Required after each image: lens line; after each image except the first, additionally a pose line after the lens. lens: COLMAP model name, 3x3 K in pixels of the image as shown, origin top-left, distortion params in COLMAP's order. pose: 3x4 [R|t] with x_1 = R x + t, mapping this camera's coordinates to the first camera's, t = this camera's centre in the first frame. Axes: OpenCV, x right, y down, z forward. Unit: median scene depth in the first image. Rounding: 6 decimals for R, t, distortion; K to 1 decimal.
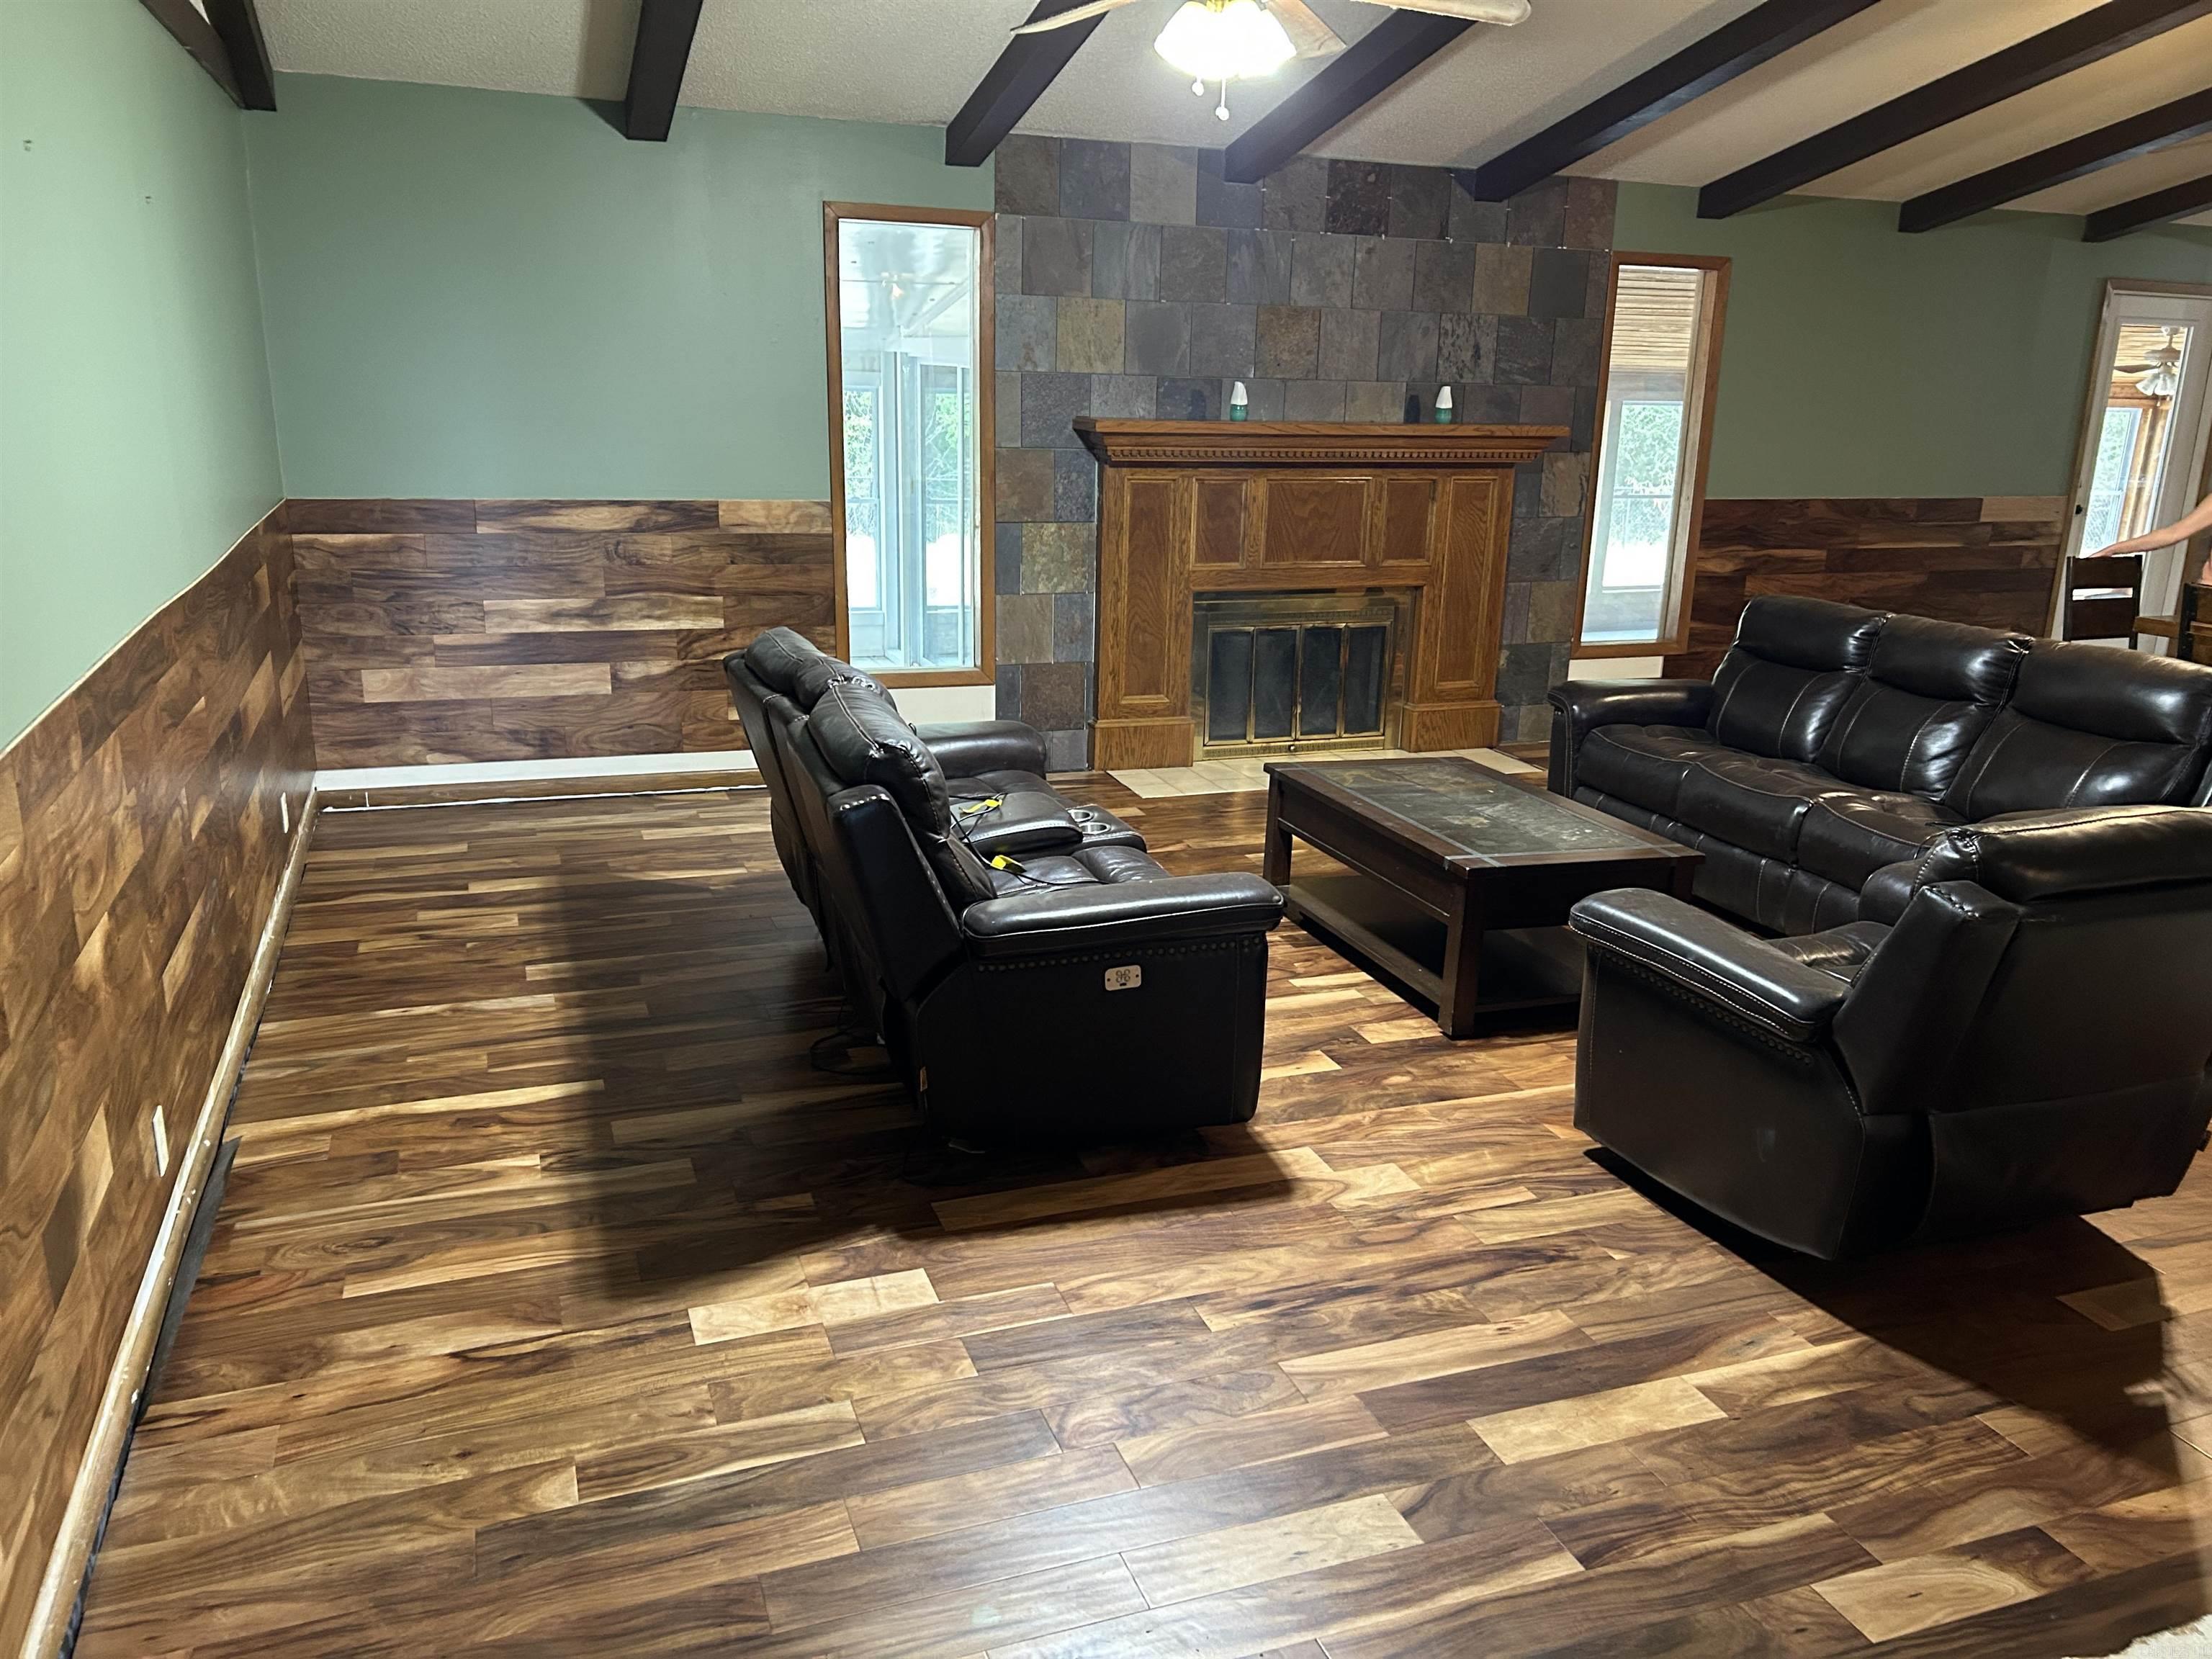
lens RADIAL K [[1674.9, 0, 1100.3], [0, 1674.9, 847.9], [0, 0, 1]] dist [0.075231, -0.080572]
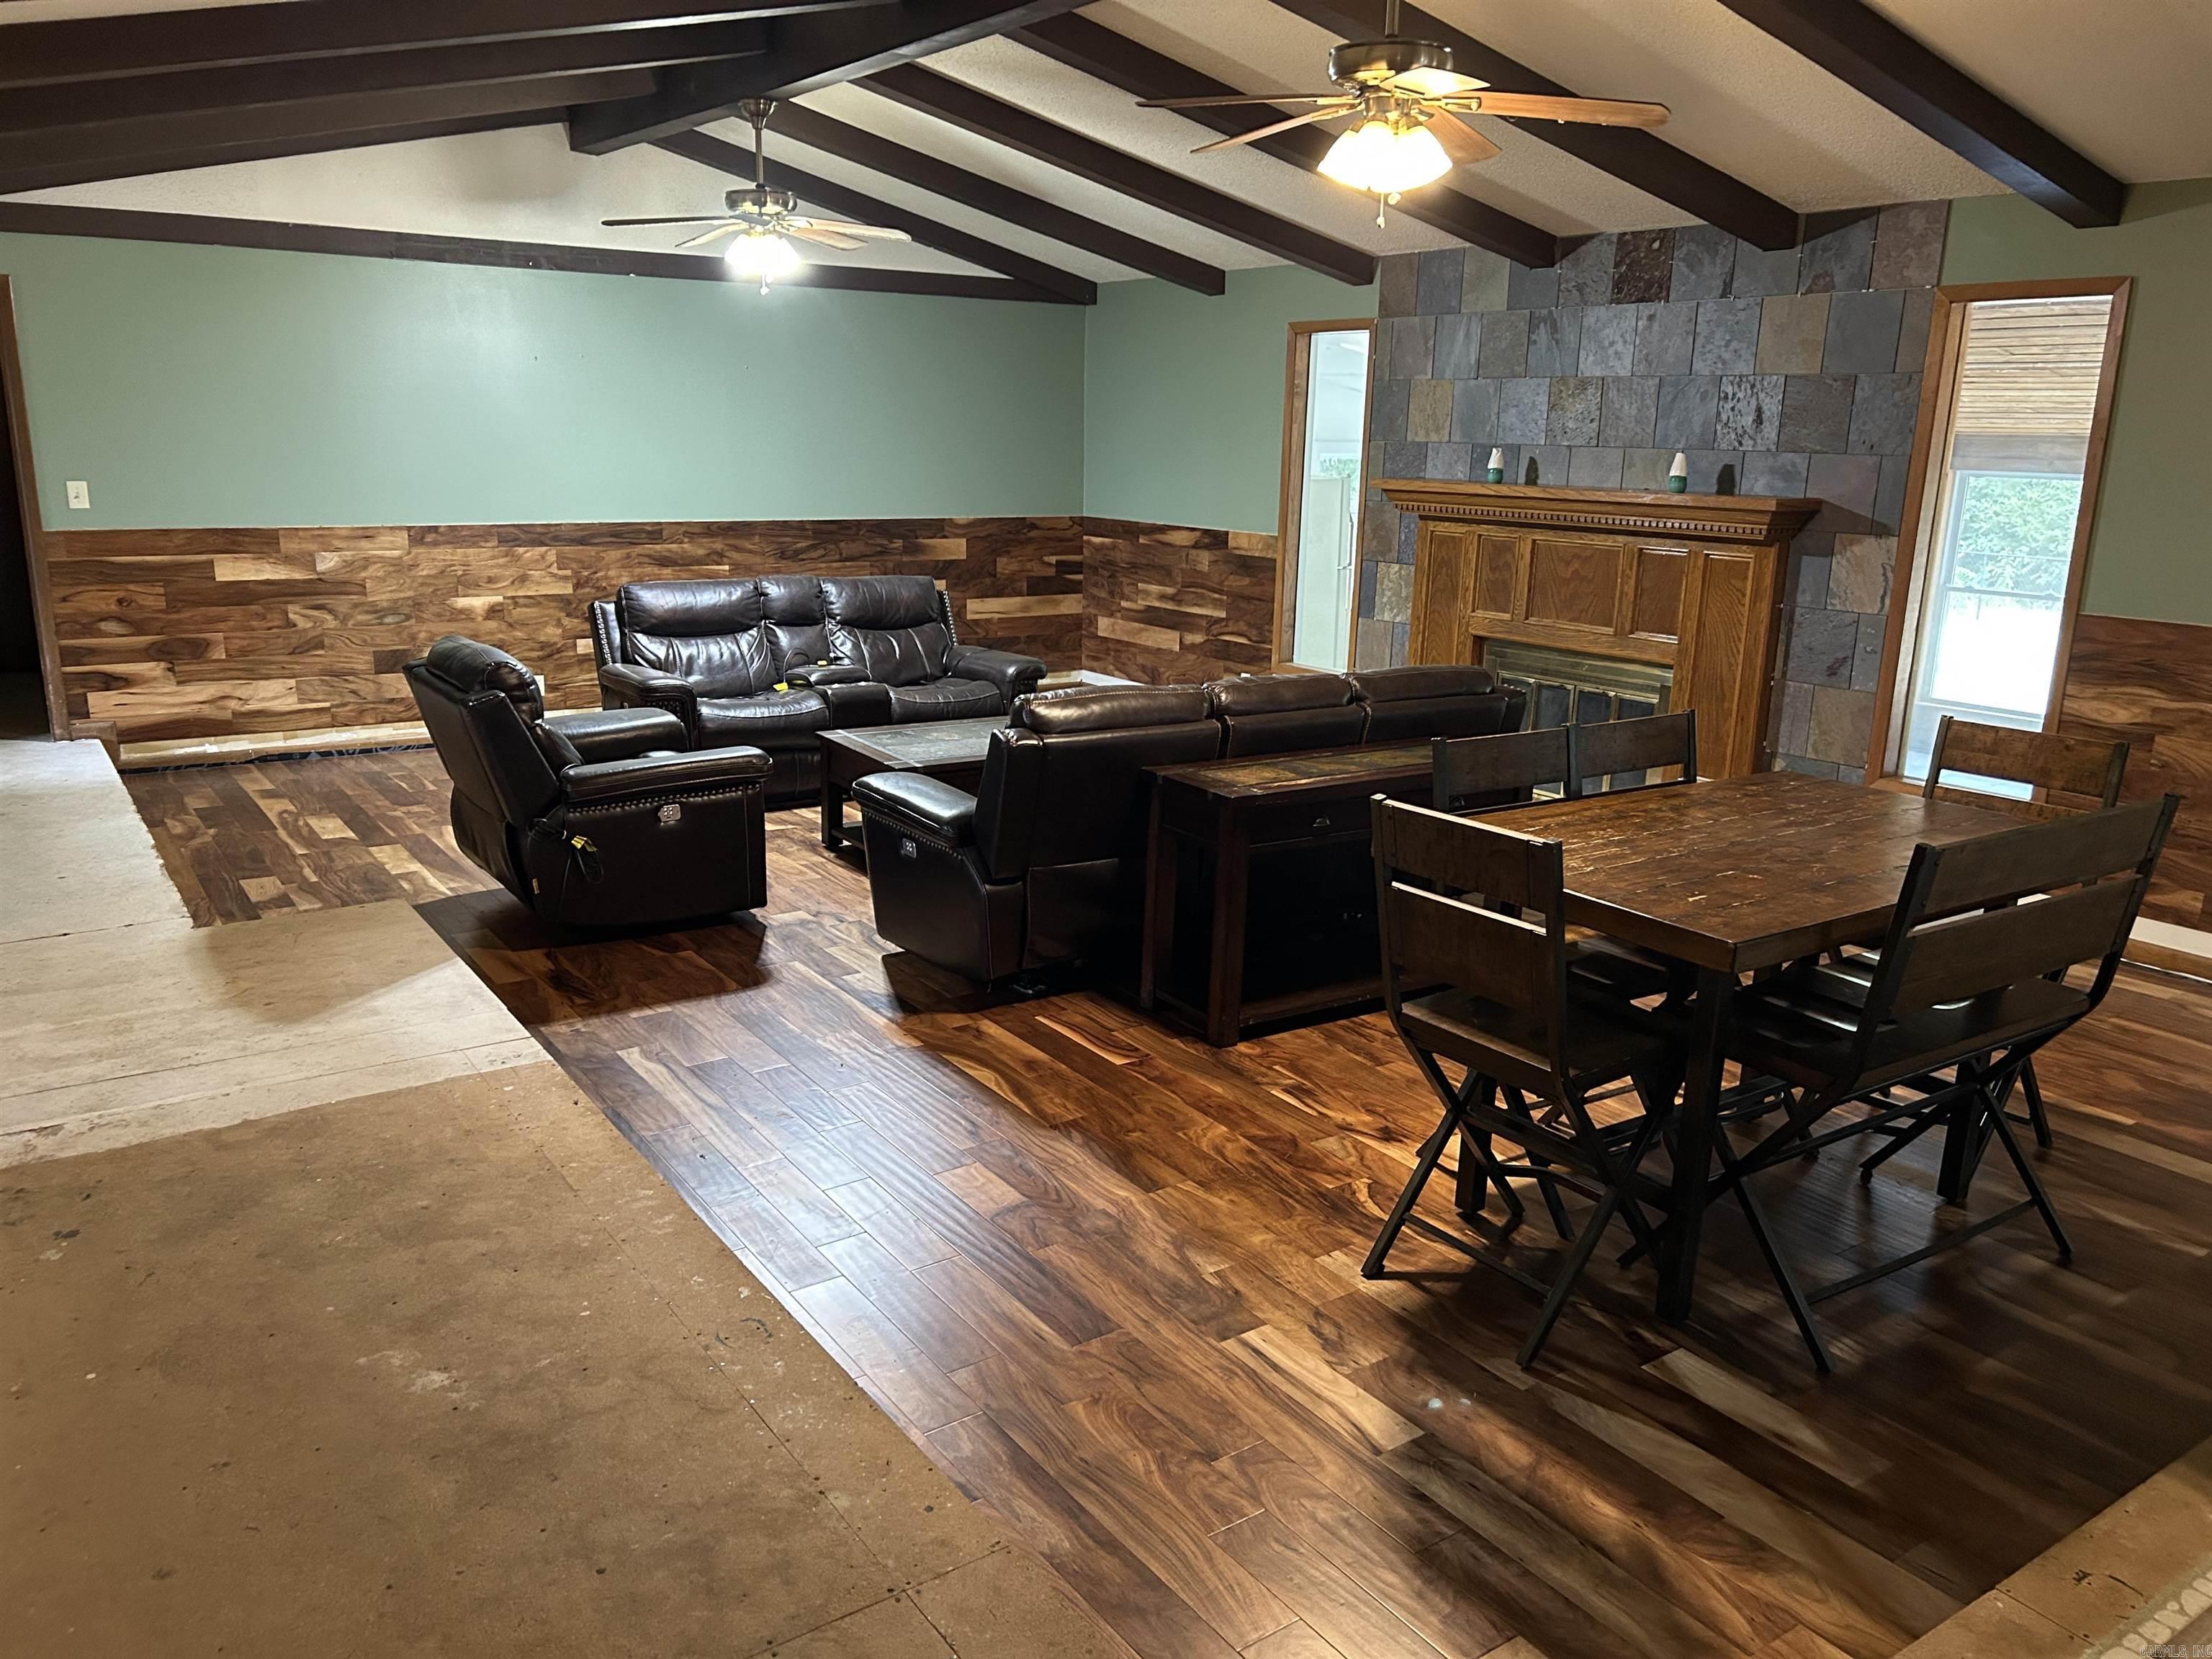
lens RADIAL K [[1674.9, 0, 1100.3], [0, 1674.9, 847.9], [0, 0, 1]] dist [0.075231, -0.080572]
pose [[0.239388, 0.216125, -0.946564, 1.082333], [-0.280228, 0.948802, 0.145766, -0.113988], [0.929605, 0.230359, 0.287696, 0.488452]]
